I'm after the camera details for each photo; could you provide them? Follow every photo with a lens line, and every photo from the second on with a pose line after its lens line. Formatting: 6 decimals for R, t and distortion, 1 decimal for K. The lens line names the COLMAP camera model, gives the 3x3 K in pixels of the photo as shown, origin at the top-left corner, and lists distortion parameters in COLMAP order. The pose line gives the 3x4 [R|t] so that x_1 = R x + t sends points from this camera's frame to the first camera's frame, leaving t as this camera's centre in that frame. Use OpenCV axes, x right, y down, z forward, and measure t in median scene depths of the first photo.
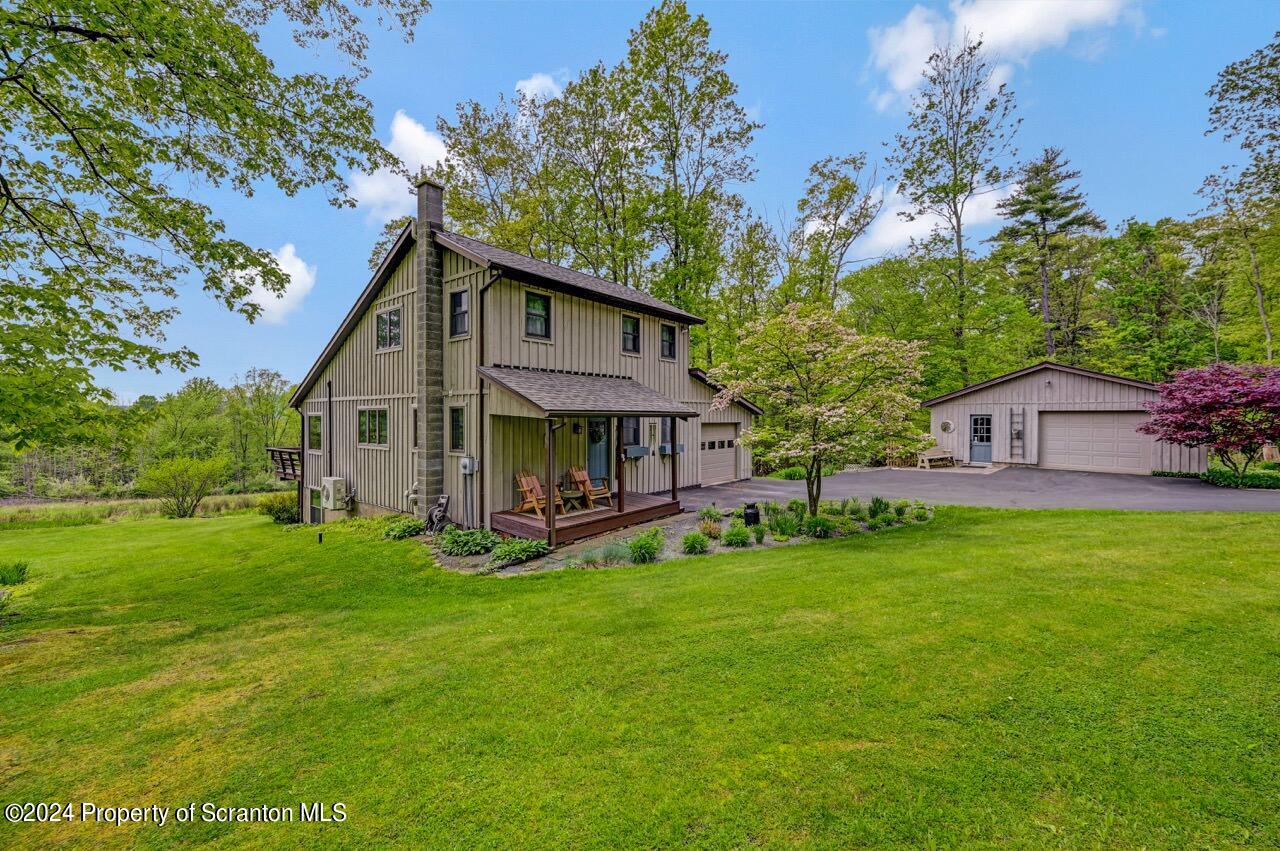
lens RADIAL K [[516.1, 0, 644.4], [0, 516.1, 416.1], [0, 0, 1]] dist [0.004195, 0.000779]
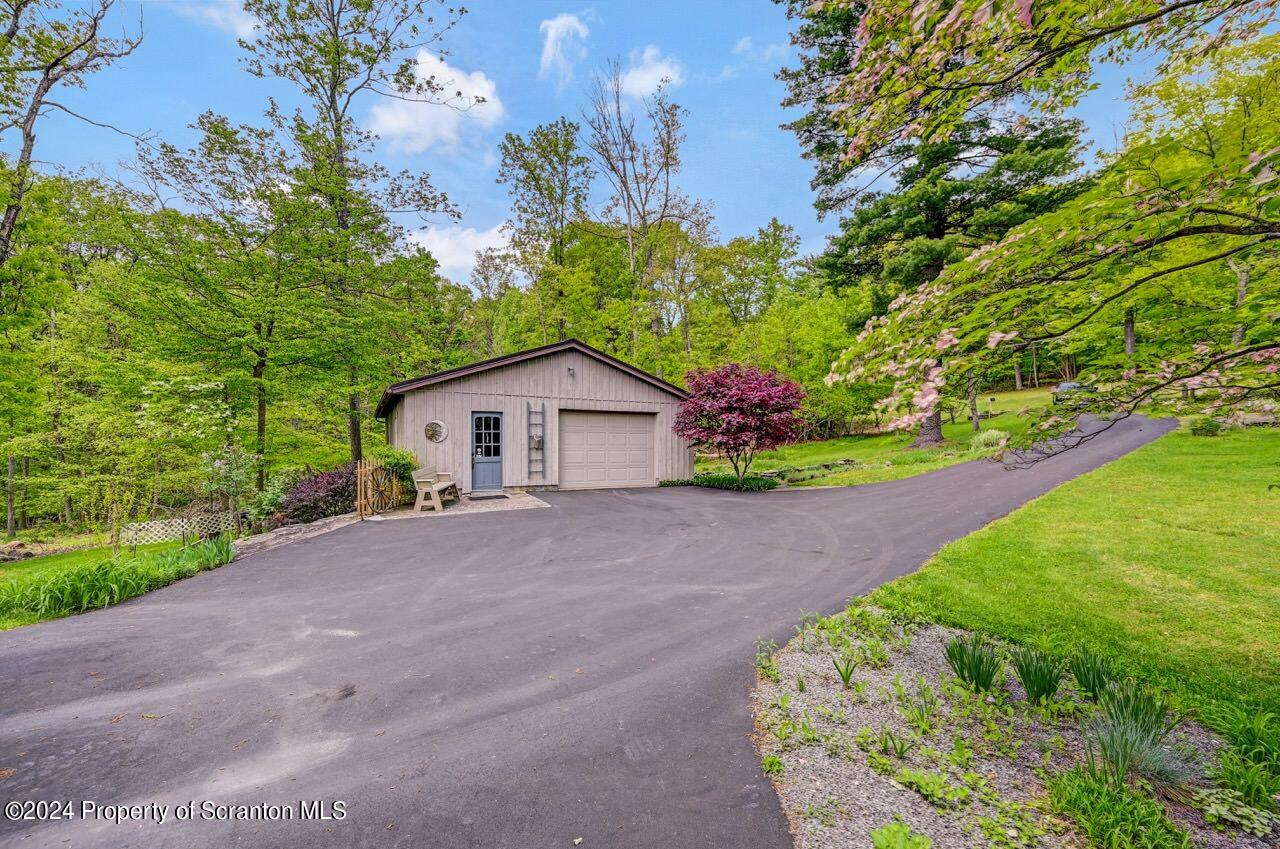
lens RADIAL K [[516.1, 0, 617.4], [0, 516.1, 444.7], [0, 0, 1]] dist [0.004195, 0.000779]
pose [[0.229095, 0.006353, 0.973383, 0.093545], [-0.000413, 0.999979, -0.006429, 0.042416], [-0.973404, 0.001071, 0.229093, 0.741885]]
